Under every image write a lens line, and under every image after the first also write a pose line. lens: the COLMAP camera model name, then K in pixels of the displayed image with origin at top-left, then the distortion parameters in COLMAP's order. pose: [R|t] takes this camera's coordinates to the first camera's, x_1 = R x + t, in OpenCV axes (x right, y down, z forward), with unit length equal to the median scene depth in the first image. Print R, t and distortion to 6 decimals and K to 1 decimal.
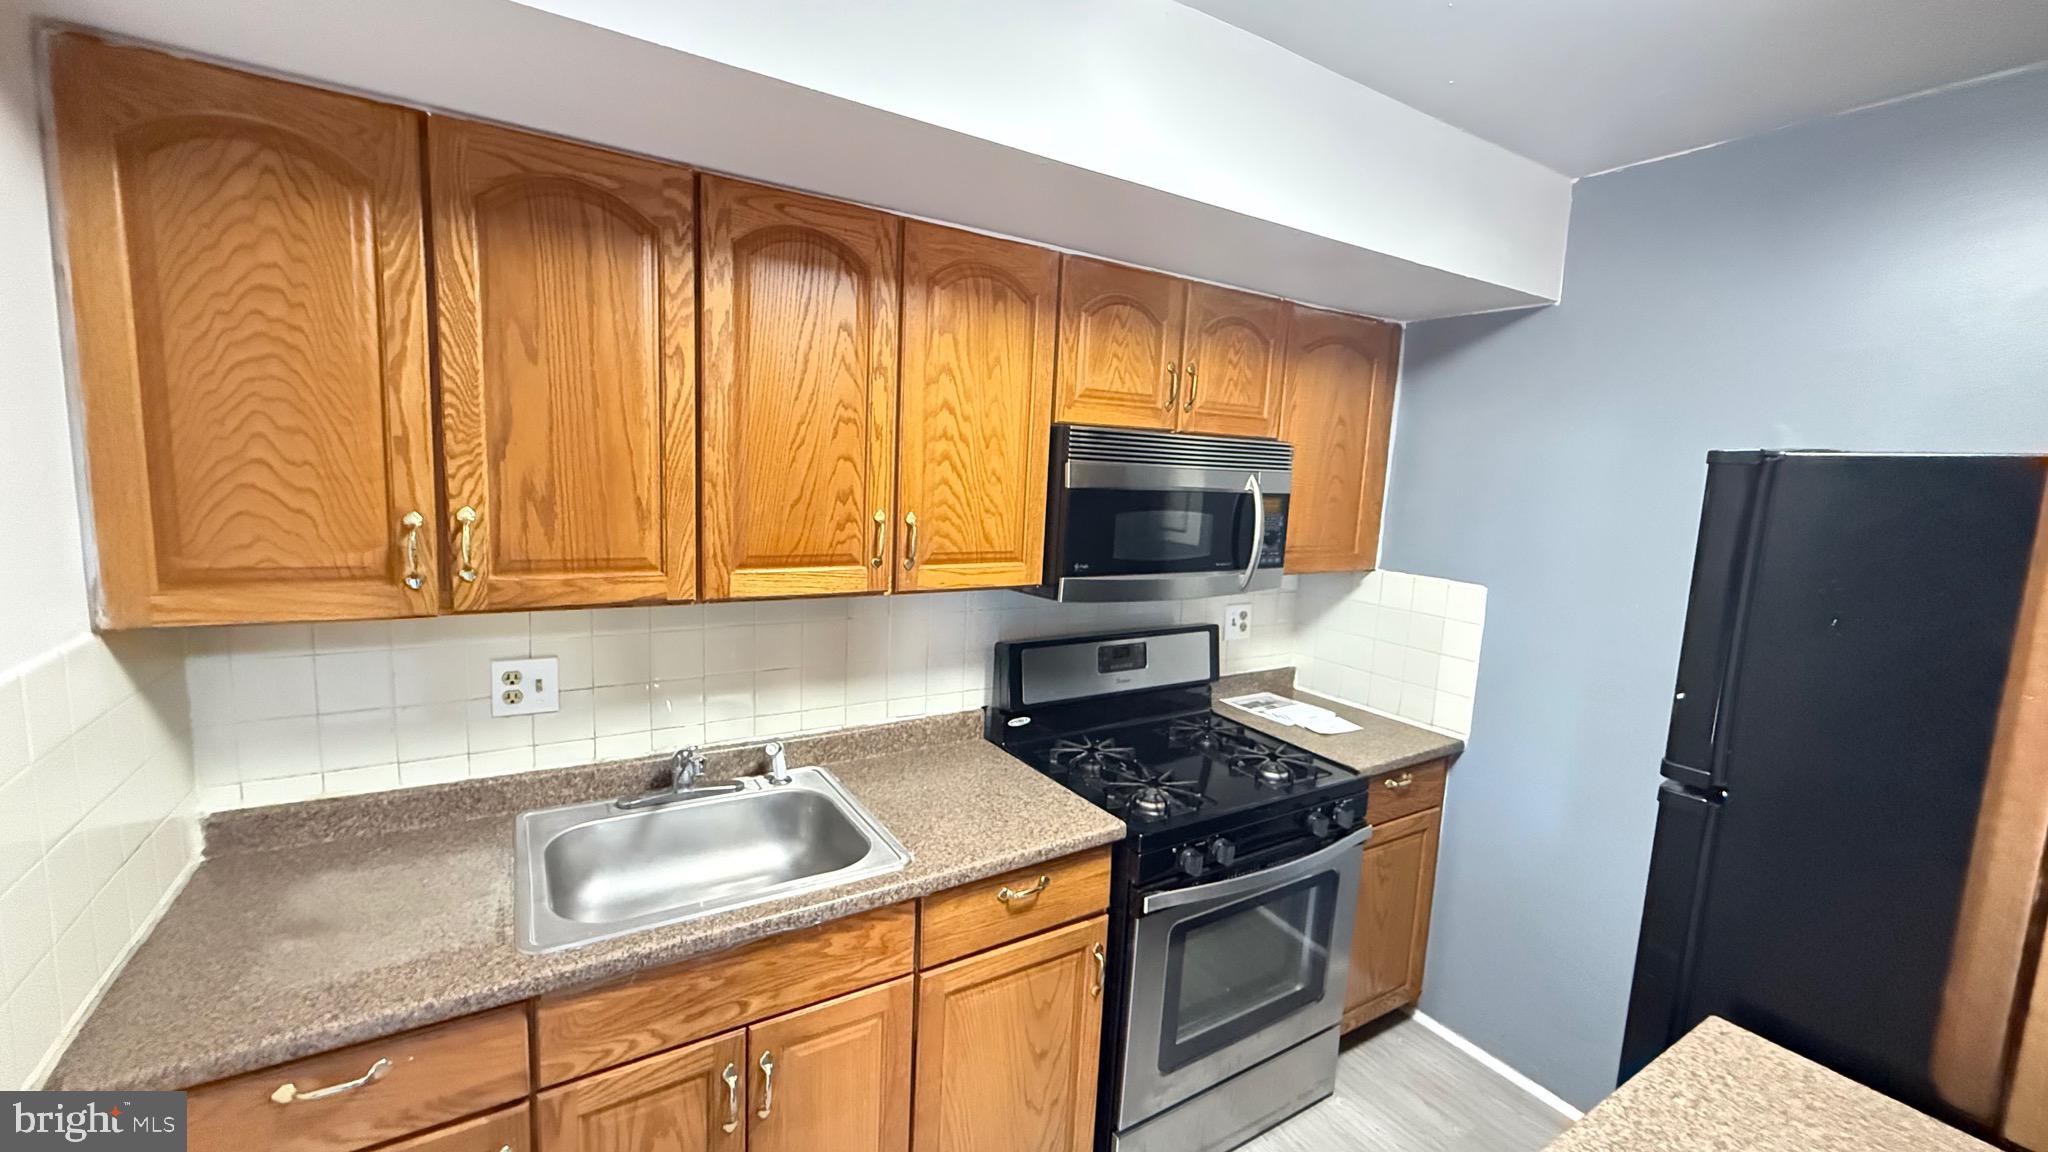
lens RADIAL K [[817.5, 0, 1022.9], [0, 817.5, 575.1], [0, 0, 1]] dist [-0.001021, 0.000489]
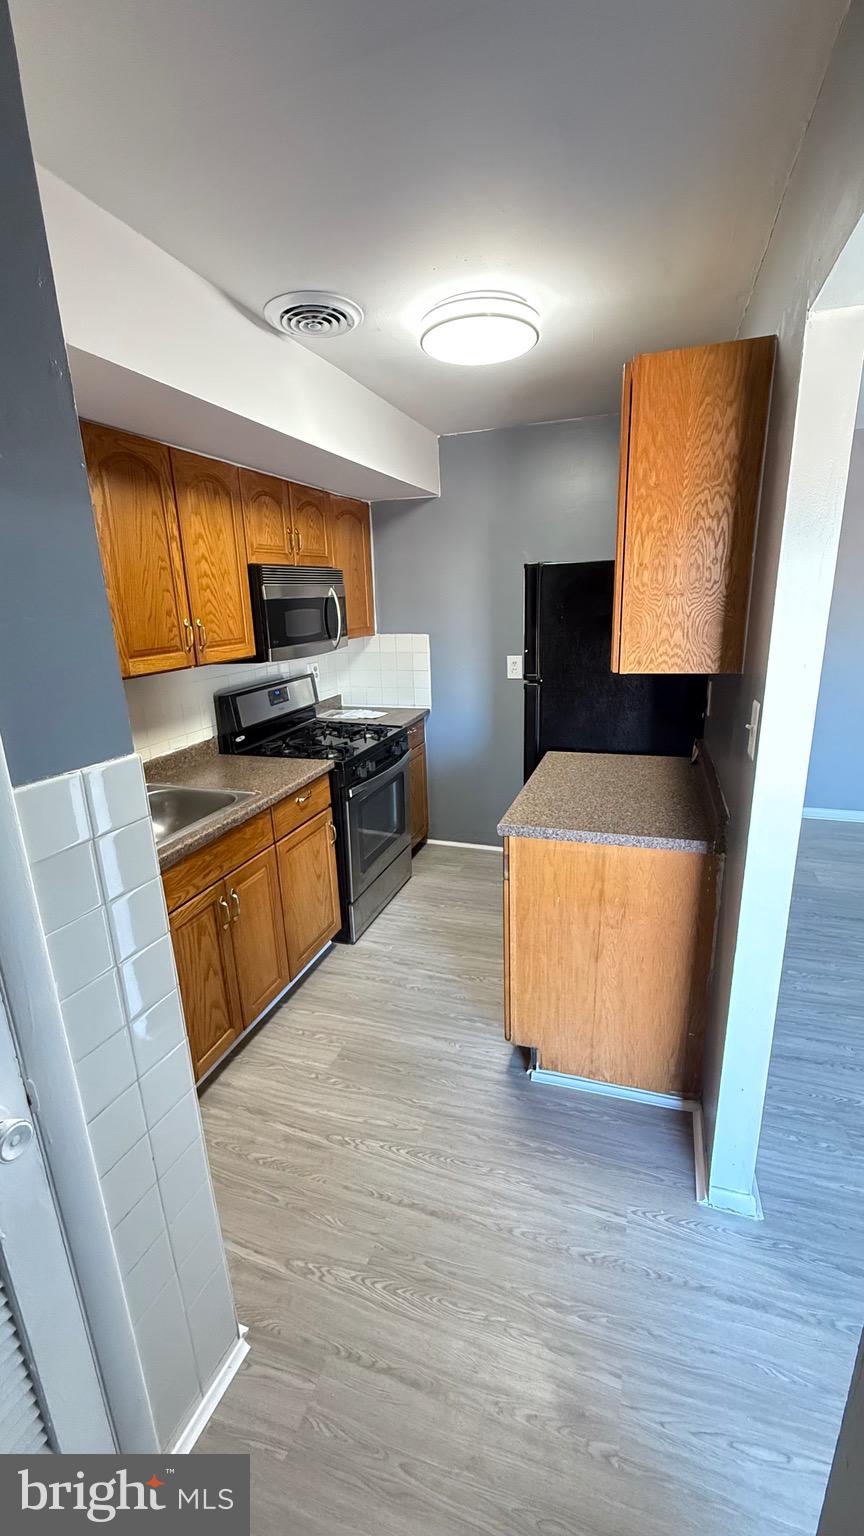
lens RADIAL K [[613.1, 0, 432.0], [0, 613.1, 768.0], [0, 0, 1]] dist [-0.001021, 0.000489]
pose [[0.778846, -0.237978, 0.580315, -0.560313], [0.147839, 0.968809, 0.198877, 0.044704], [-0.609543, -0.069101, 0.789736, -0.374655]]
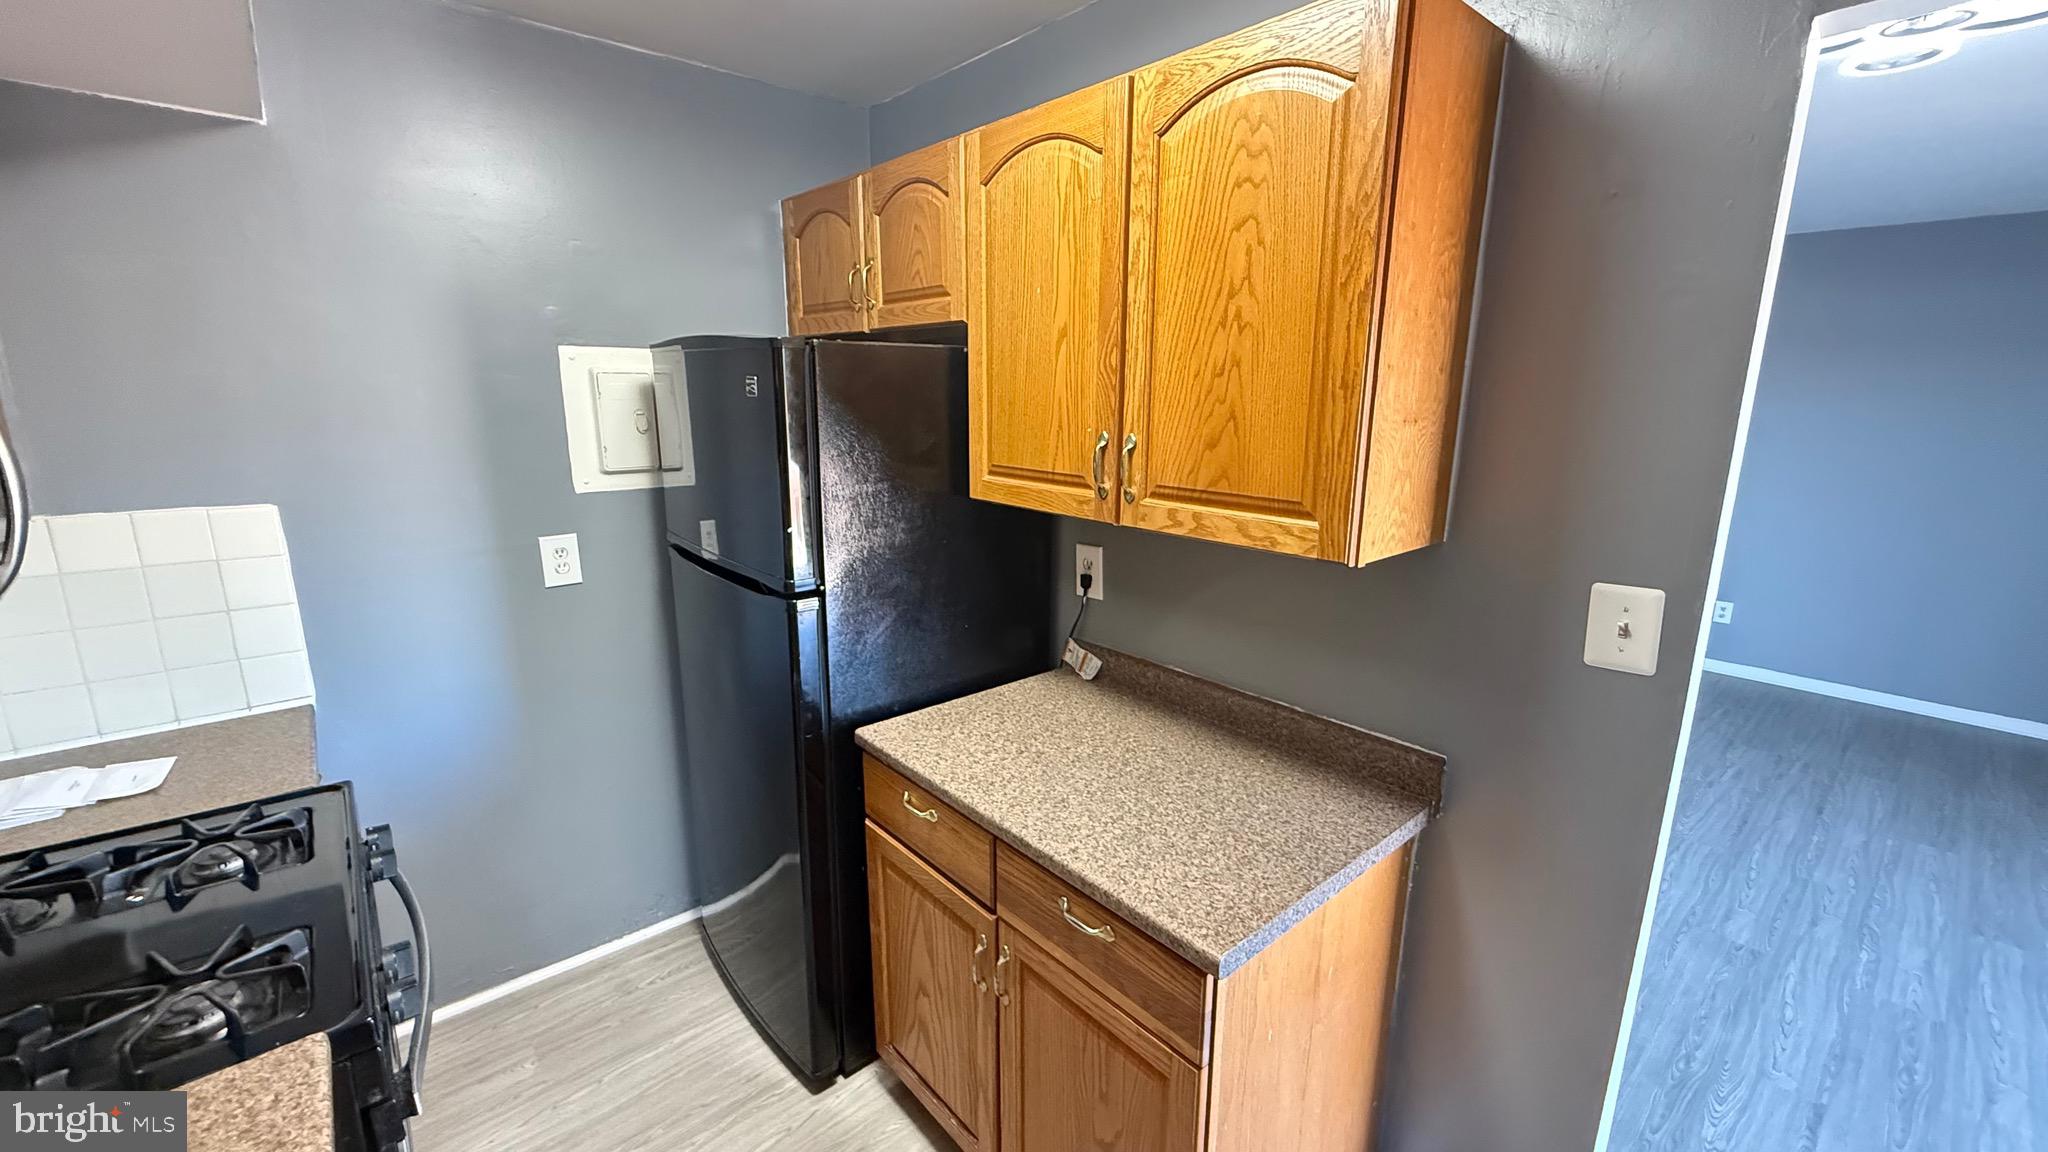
lens RADIAL K [[817.5, 0, 1022.9], [0, 817.5, 575.1], [0, 0, 1]] dist [-0.001021, 0.000489]
pose [[-0.150672, -0.269831, 0.951046, -0.351107], [0.112387, 0.951117, 0.287657, -0.081003], [-0.982175, 0.150227, -0.112981, 0.531112]]
